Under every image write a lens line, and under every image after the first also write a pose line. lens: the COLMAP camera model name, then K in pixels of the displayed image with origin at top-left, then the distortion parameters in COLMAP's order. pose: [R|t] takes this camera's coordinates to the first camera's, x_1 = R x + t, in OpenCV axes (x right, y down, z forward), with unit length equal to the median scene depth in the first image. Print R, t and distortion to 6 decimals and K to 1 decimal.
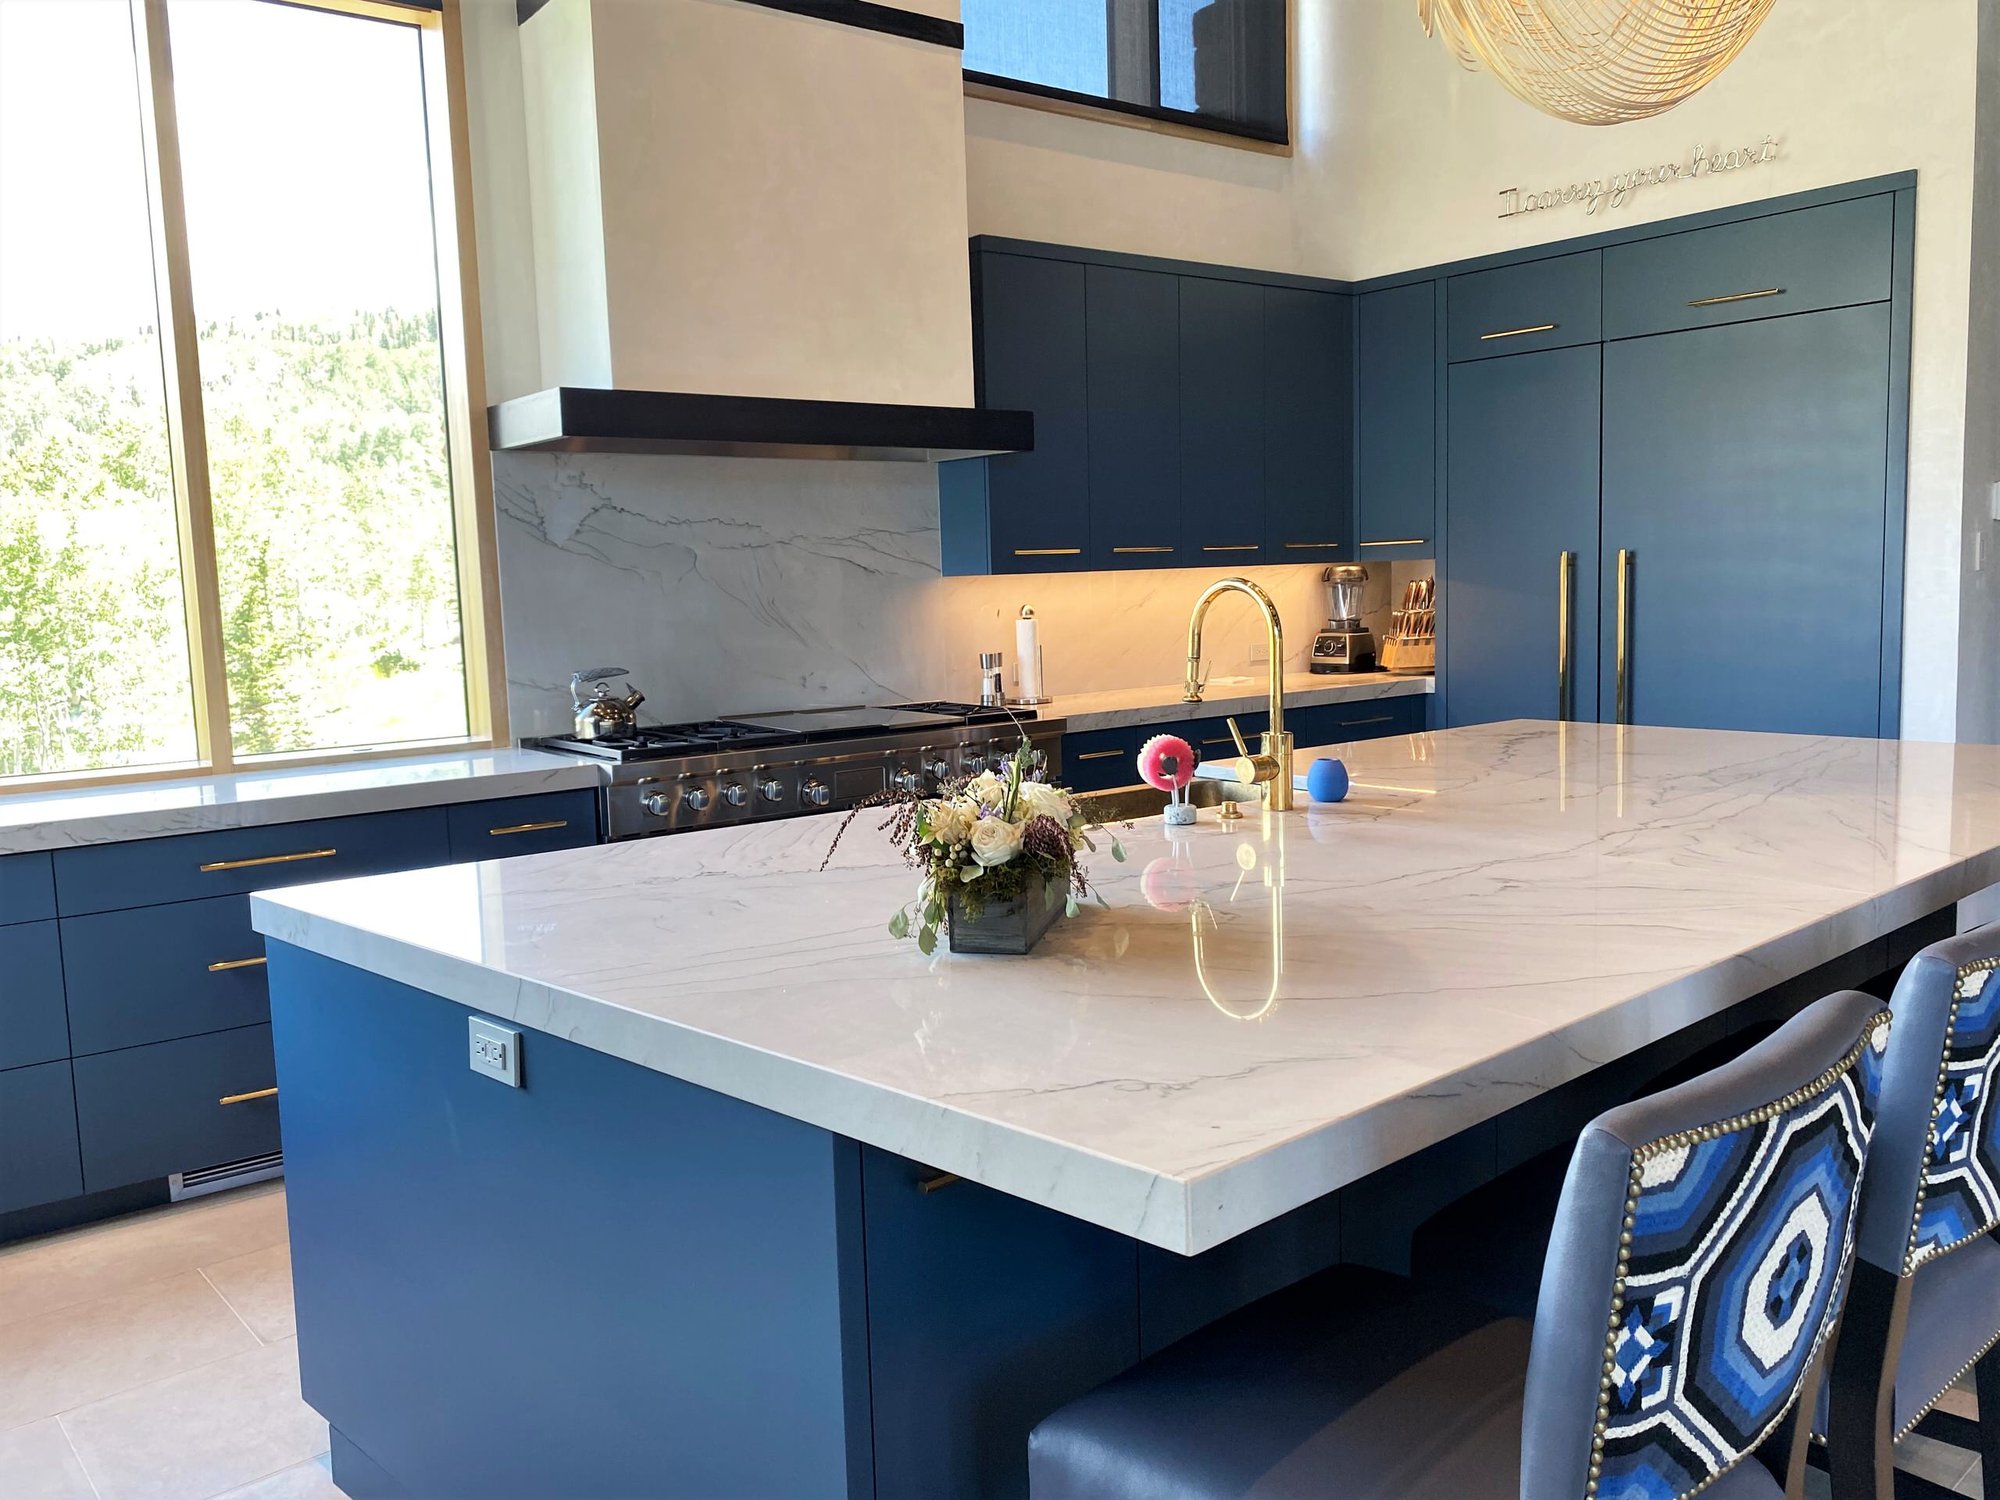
lens RADIAL K [[1542.2, 0, 999.2], [0, 1542.2, 724.5], [0, 0, 1]] dist [0.012328, -0.001033]
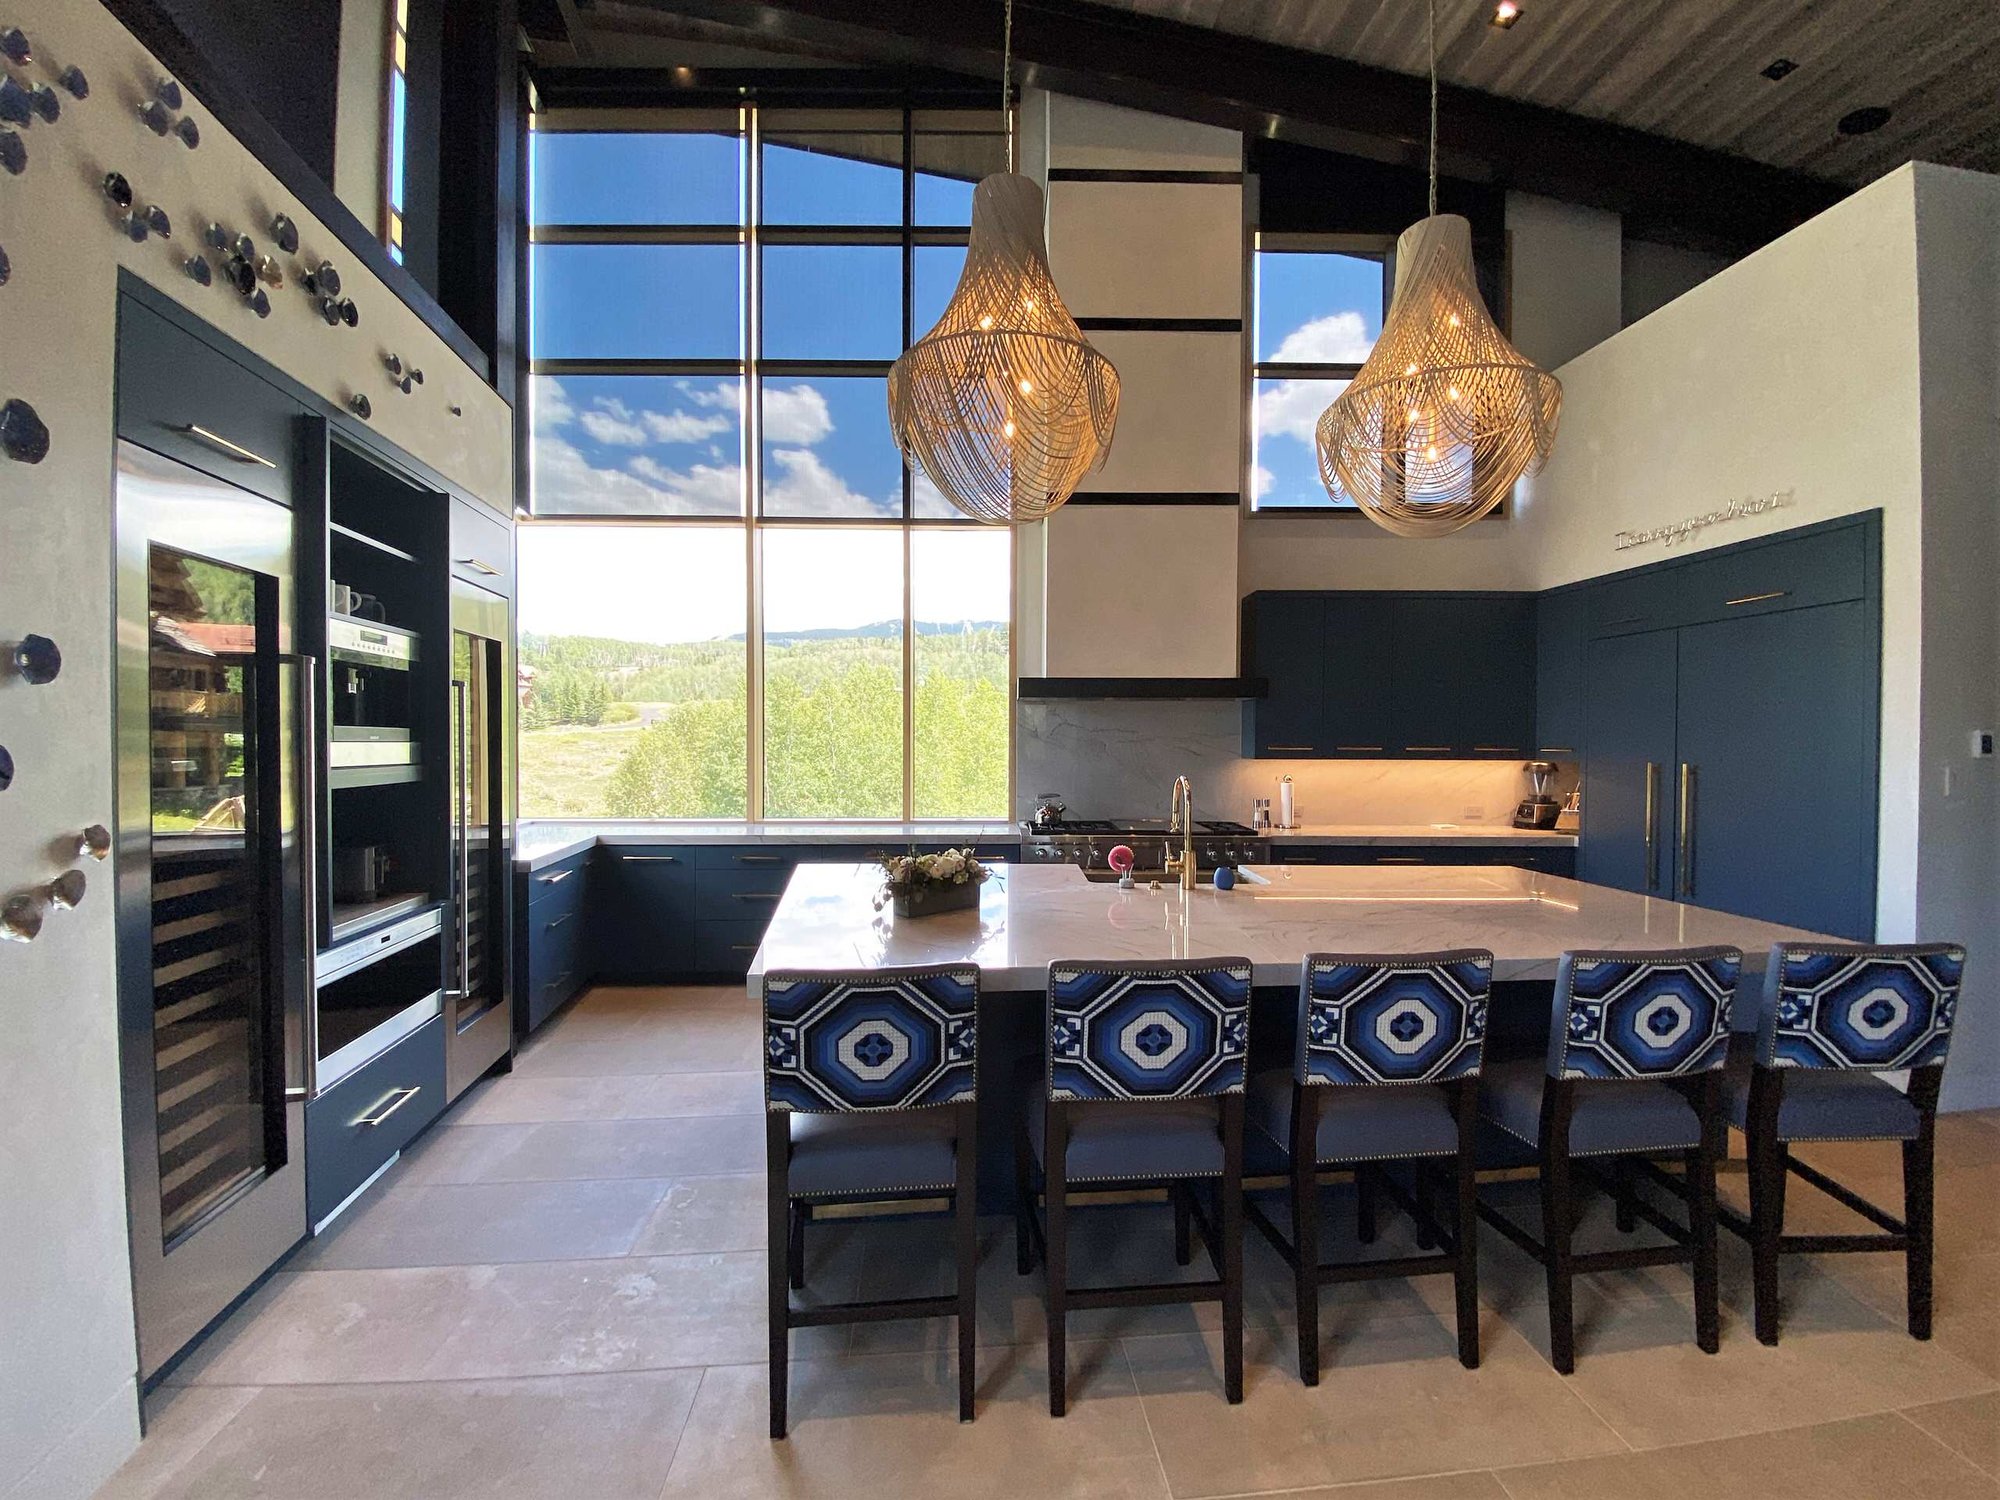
lens RADIAL K [[826.3, 0, 1008.3], [0, 826.3, 750.4], [0, 0, 1]] dist [0.014511, -0.017421]
pose [[0.810078, 0.041834, -0.584828, 0.546587], [-0.087434, 0.994918, -0.049941, -0.045341], [0.579766, 0.091590, 0.809619, -0.047803]]
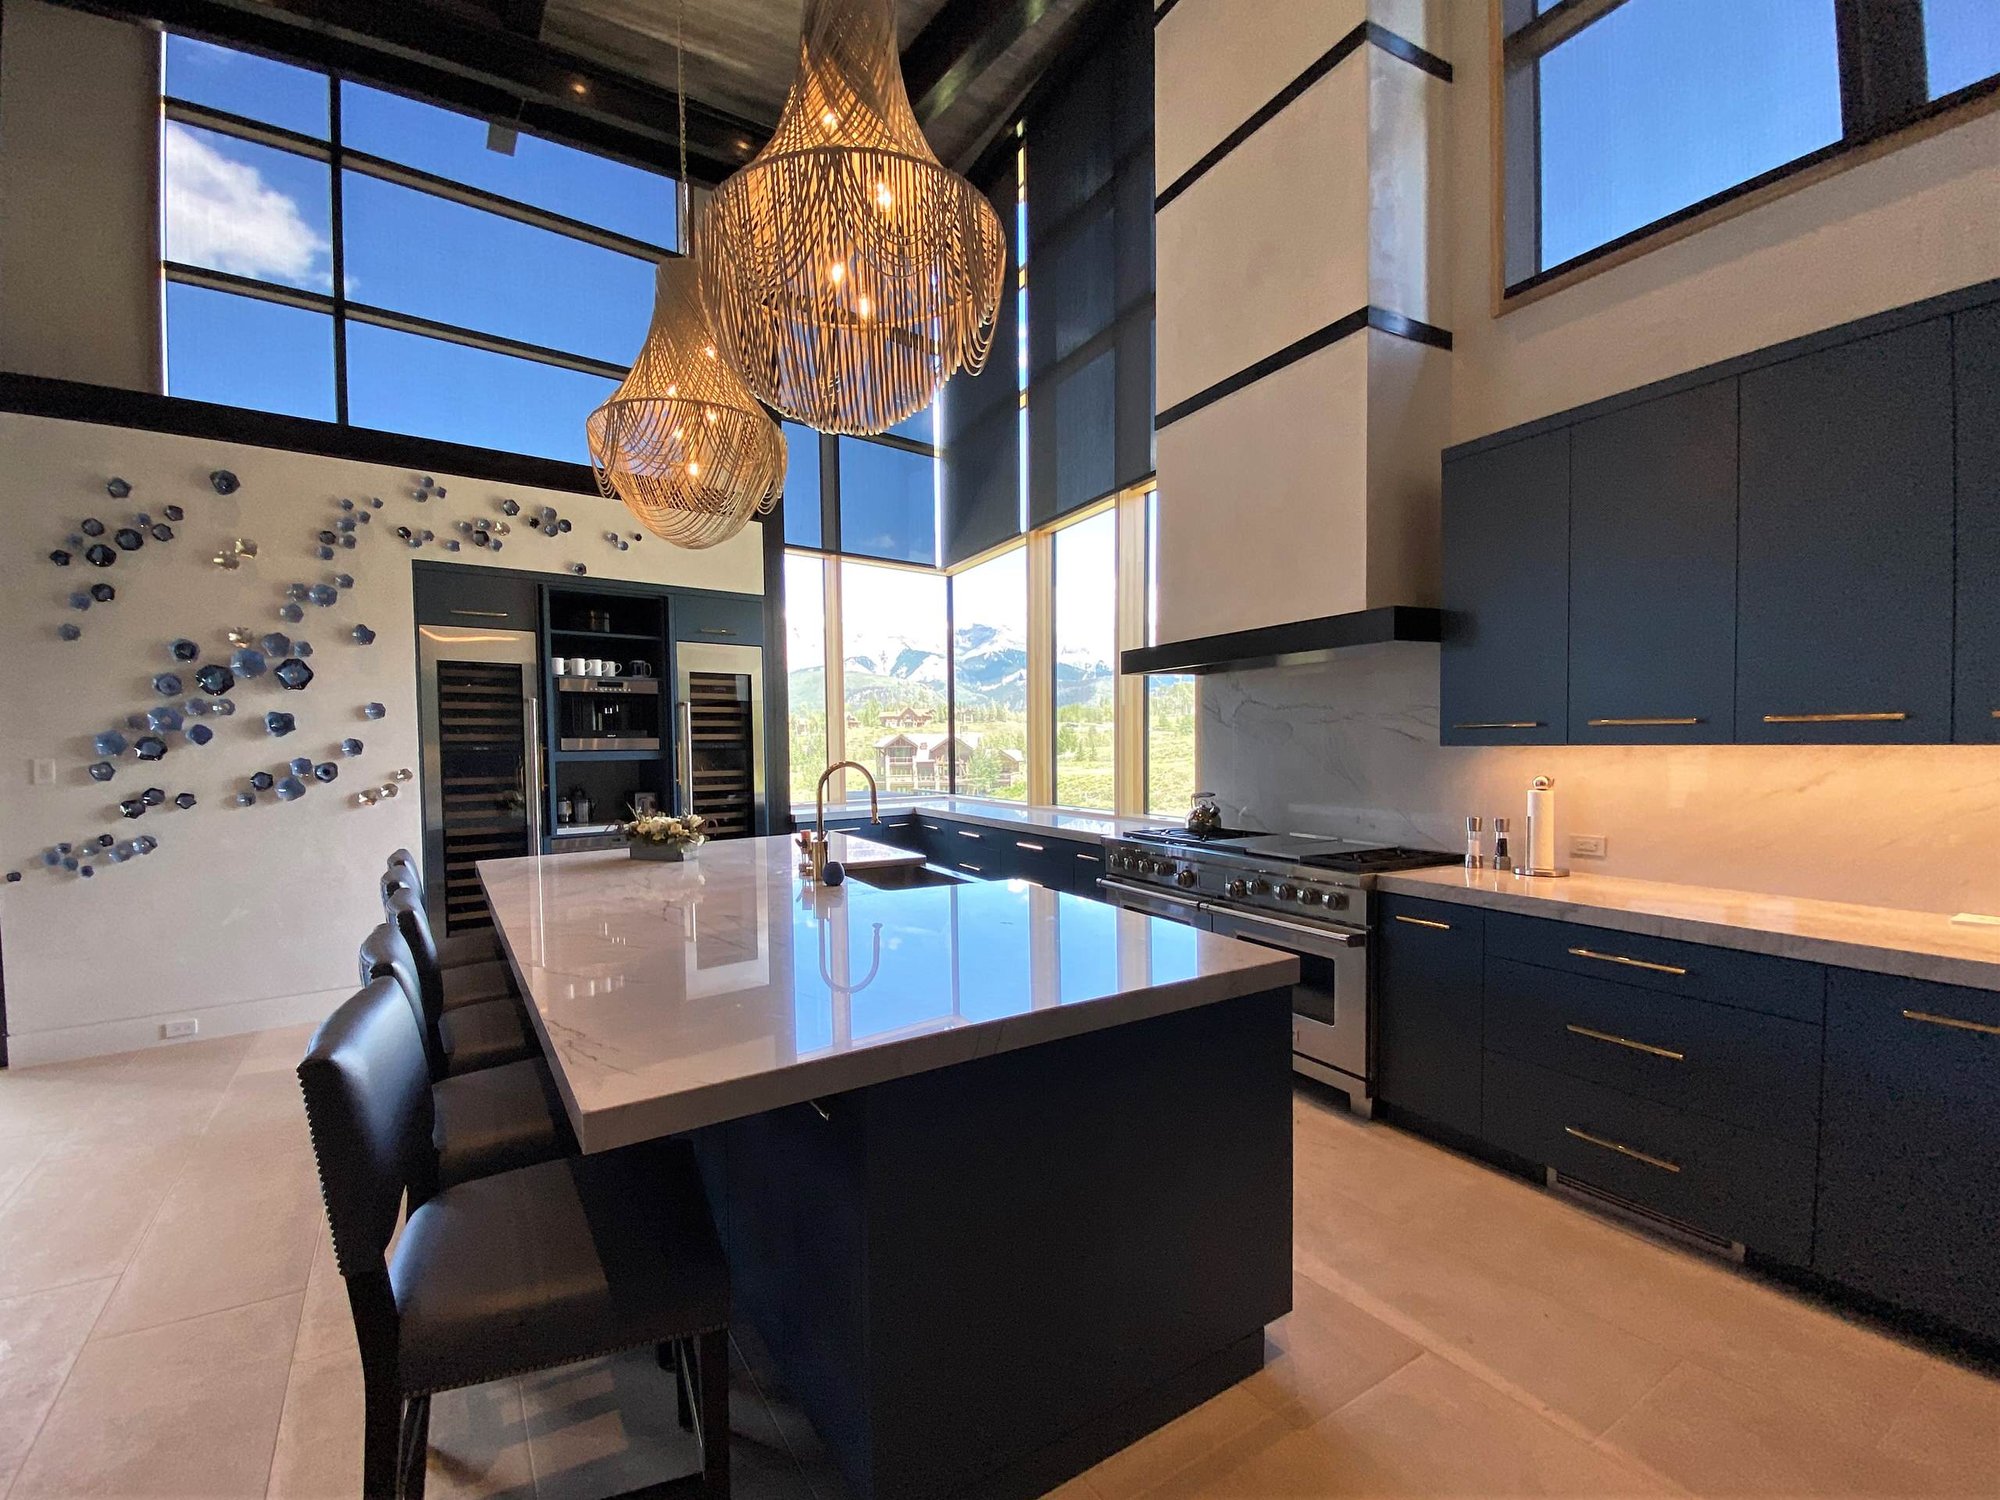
lens RADIAL K [[863.8, 0, 939.5], [0, 863.8, 776.2], [0, 0, 1]] dist [0.022844, -0.021696]
pose [[-0.186595, 0.069093, -0.980004, 1.079531], [-0.077815, 0.993350, 0.084850, -0.159241], [0.979350, 0.092092, -0.179978, 1.194521]]
